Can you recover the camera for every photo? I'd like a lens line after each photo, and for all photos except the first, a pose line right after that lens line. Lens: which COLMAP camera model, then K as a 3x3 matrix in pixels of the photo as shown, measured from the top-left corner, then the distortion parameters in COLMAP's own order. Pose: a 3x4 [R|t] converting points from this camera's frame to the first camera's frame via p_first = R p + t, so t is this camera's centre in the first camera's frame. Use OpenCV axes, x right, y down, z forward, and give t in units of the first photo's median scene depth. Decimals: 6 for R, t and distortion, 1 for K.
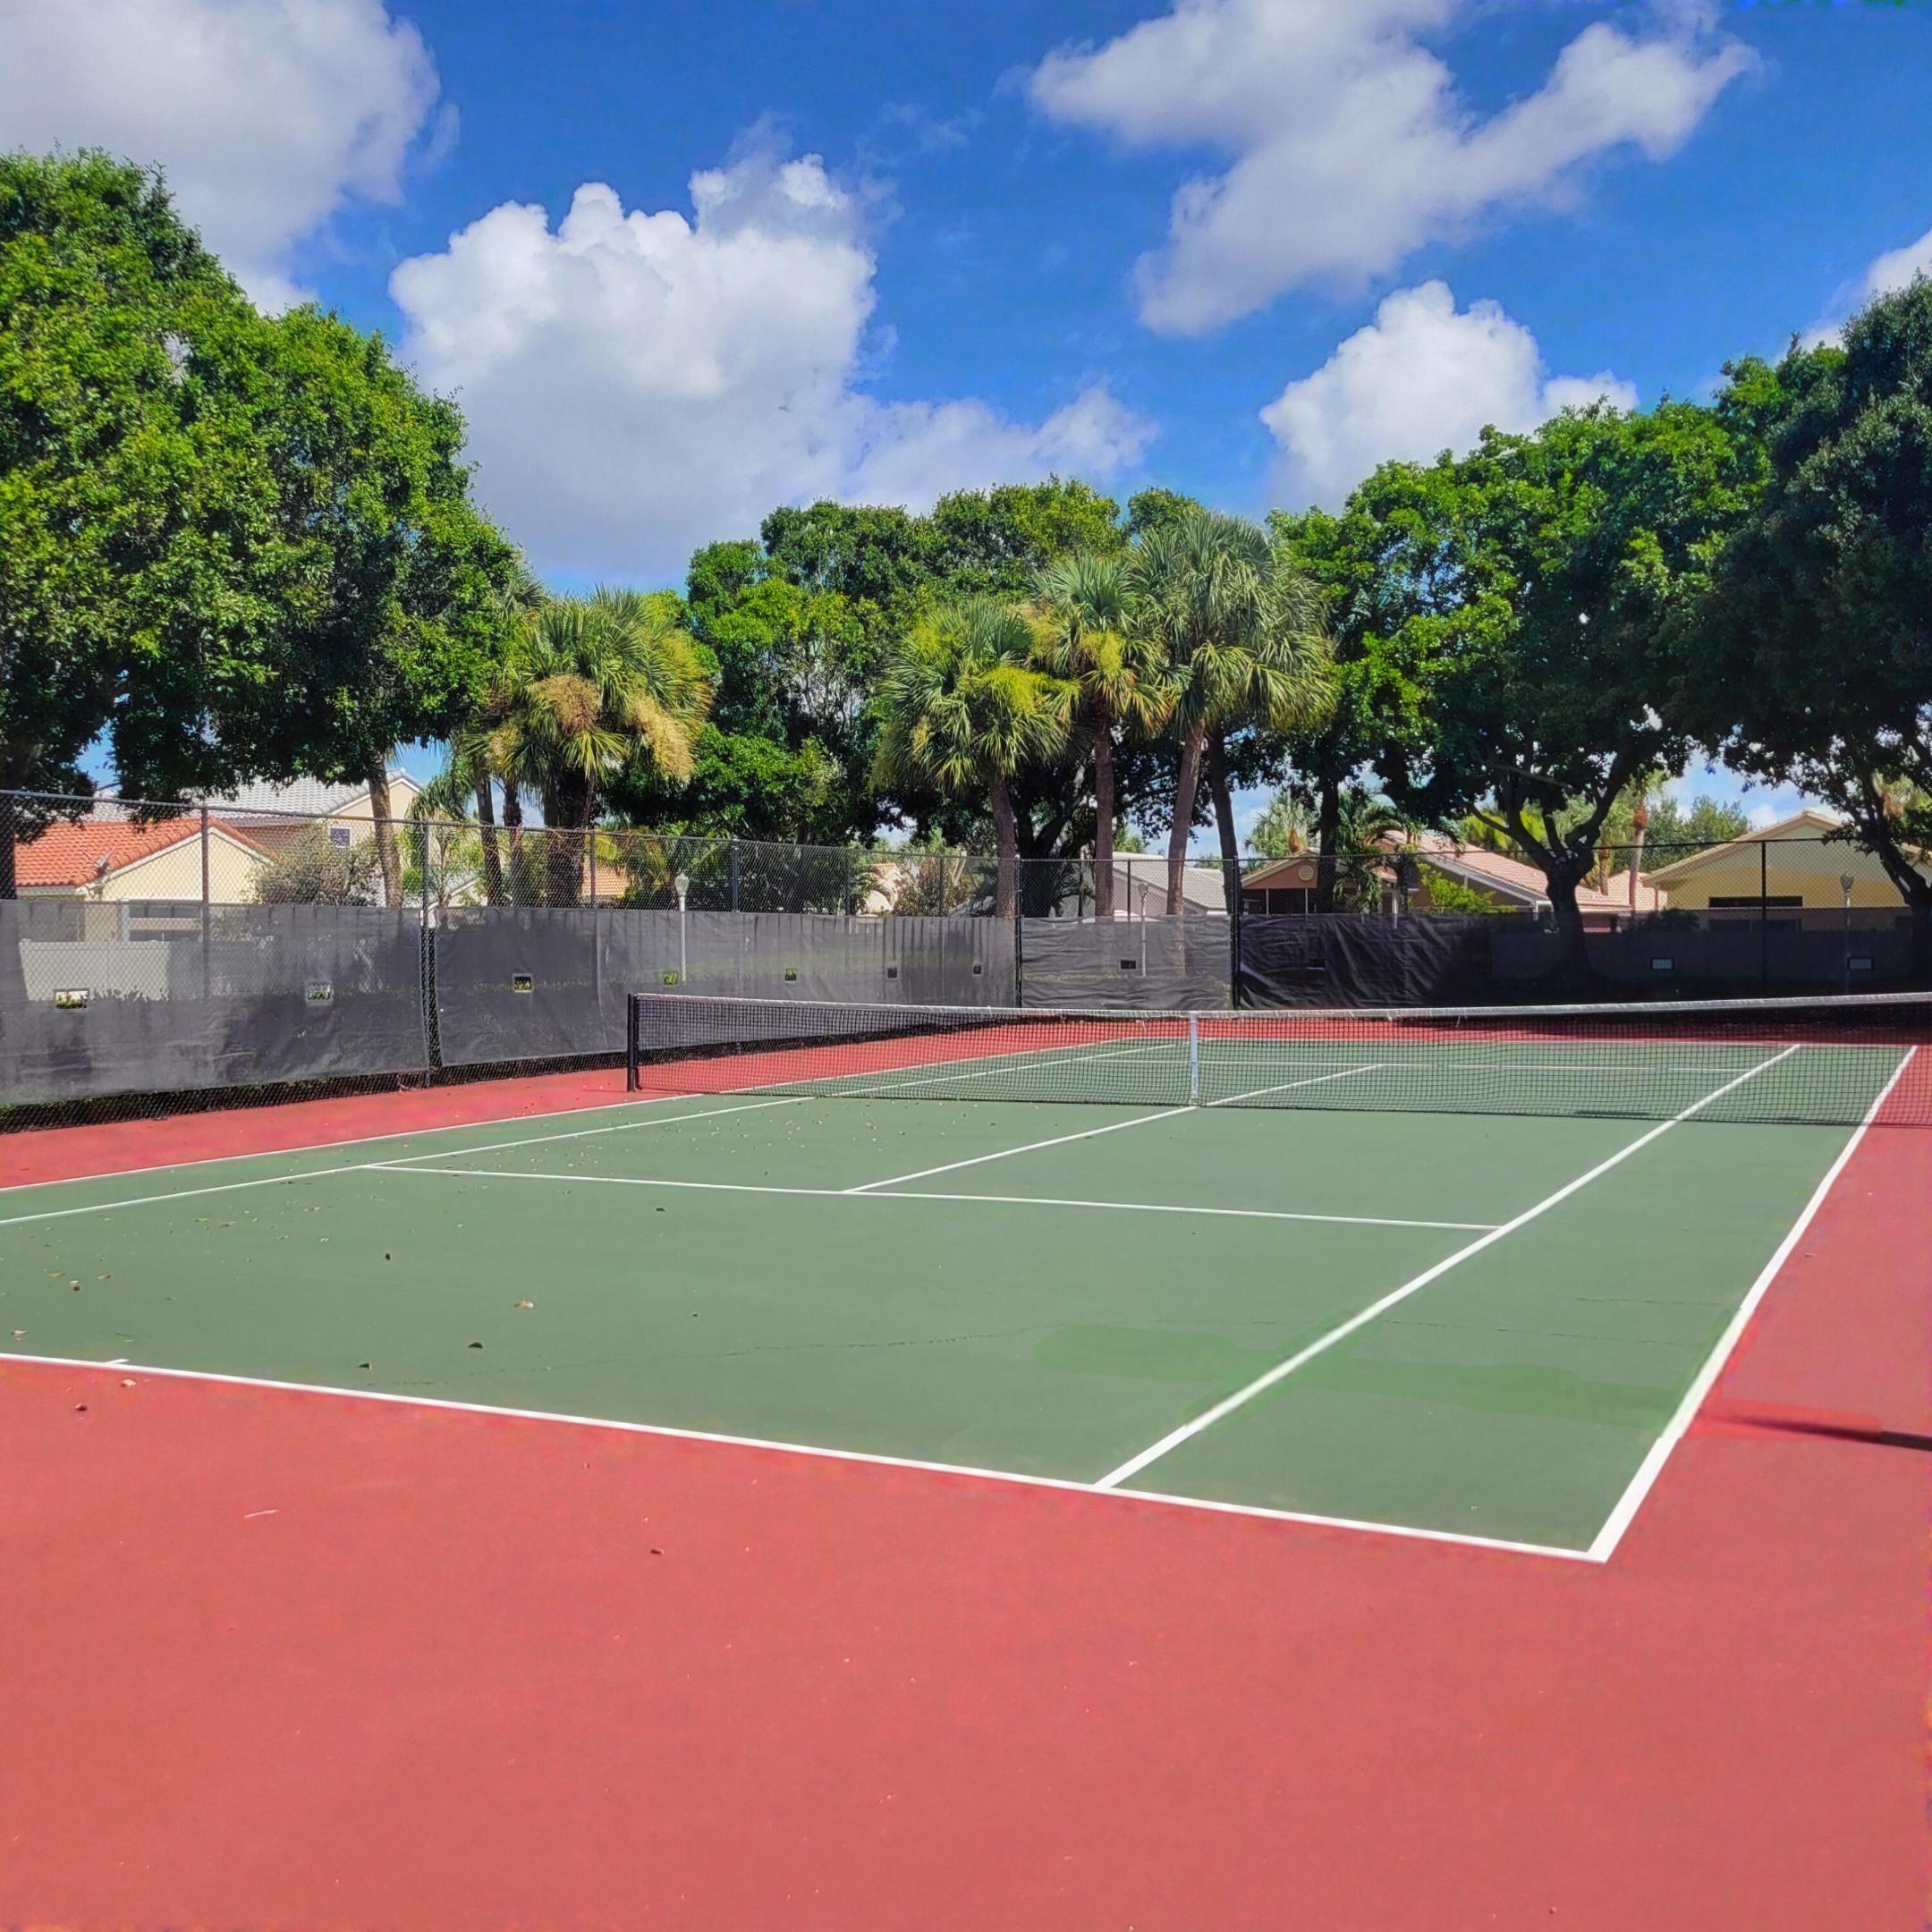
lens RADIAL K [[1894.1, 0, 963.6], [0, 1894.1, 964.5], [0, 0, 1]] dist [0.023540, 0.000000]
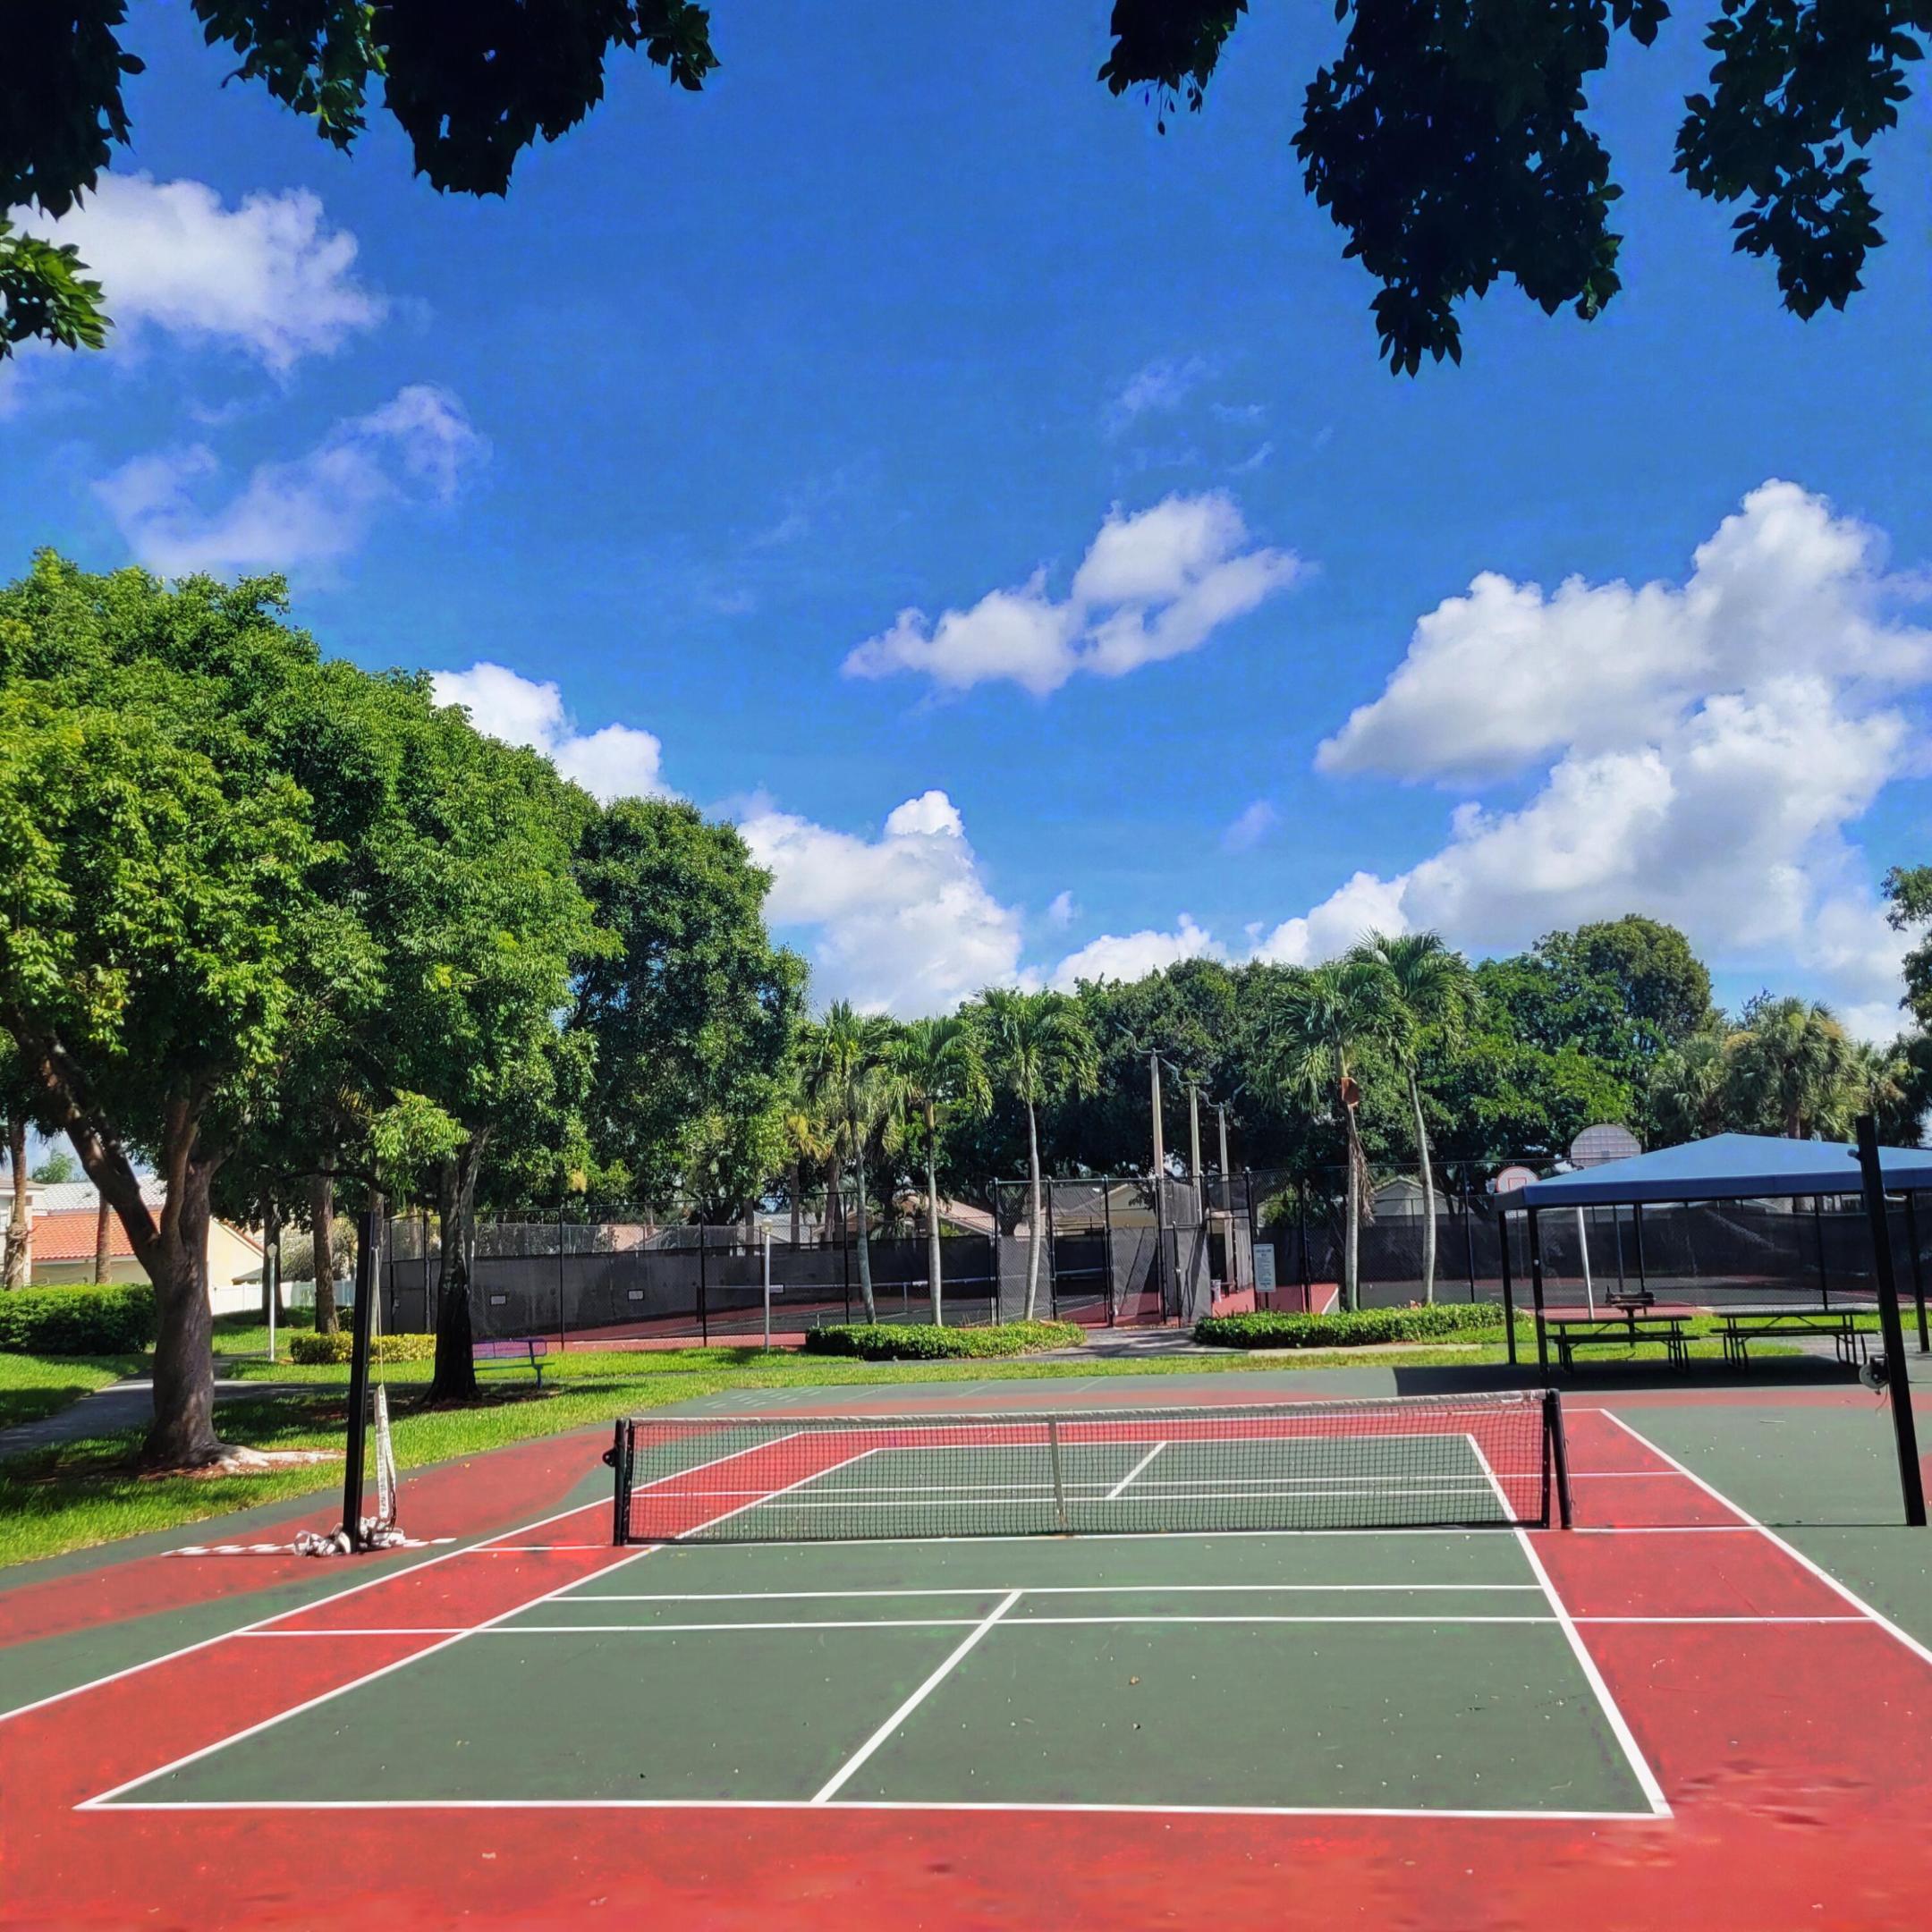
lens RADIAL K [[1894.1, 0, 968.4], [0, 1894.1, 962.9], [0, 0, 1]] dist [0.023540, 0.000000]
pose [[0.955226, 0.009185, 0.295735, -0.369681], [0.041860, 0.985269, -0.165808, 0.014326], [-0.292902, 0.170763, 0.940770, -1.068279]]
